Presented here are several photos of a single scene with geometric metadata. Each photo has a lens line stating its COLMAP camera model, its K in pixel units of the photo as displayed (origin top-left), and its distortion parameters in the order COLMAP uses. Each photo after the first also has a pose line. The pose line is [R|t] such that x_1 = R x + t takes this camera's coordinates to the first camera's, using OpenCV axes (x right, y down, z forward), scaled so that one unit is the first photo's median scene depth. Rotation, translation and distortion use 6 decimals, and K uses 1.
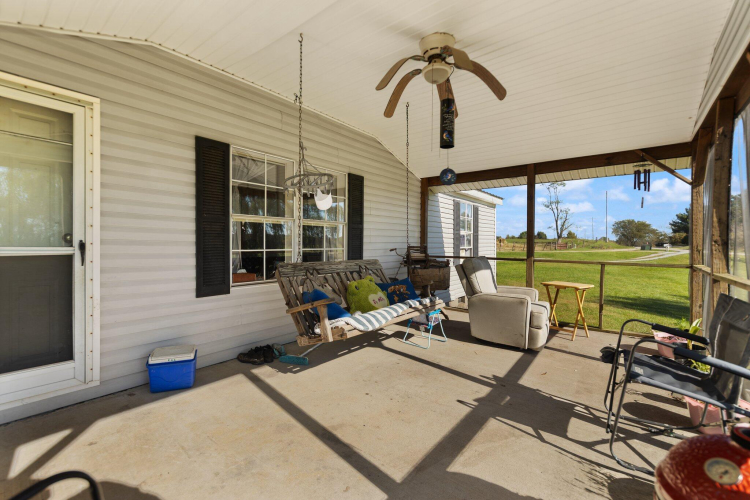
lens RADIAL K [[328.6, 0, 369.9], [0, 328.6, 249.9], [0, 0, 1]] dist [0.002349, -0.000262]
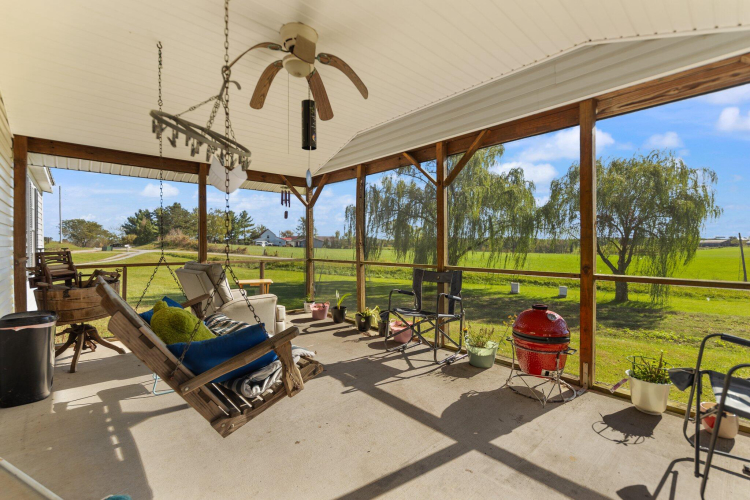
lens RADIAL K [[328.6, 0, 371.4], [0, 328.6, 245.9], [0, 0, 1]] dist [0.002349, -0.000262]
pose [[0.166101, -0.011375, 0.986043, -0.630869], [0.025503, 0.999649, 0.007236, -0.022432], [-0.985779, 0.023945, 0.166333, 0.588262]]
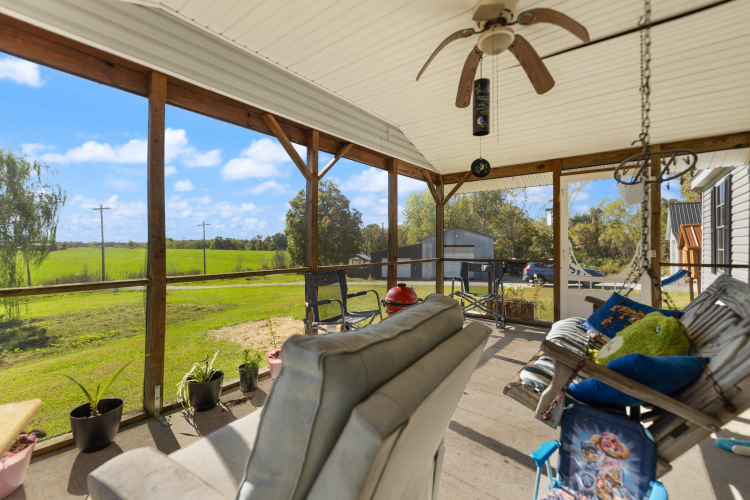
lens RADIAL K [[328.6, 0, 372.1], [0, 328.6, 242.5], [0, 0, 1]] dist [0.002349, -0.000262]
pose [[-0.999996, -0.002913, 0.000383, 0.469700], [-0.002907, 0.999909, 0.013162, -0.031703], [-0.000422, 0.013161, -0.999913, 1.677439]]
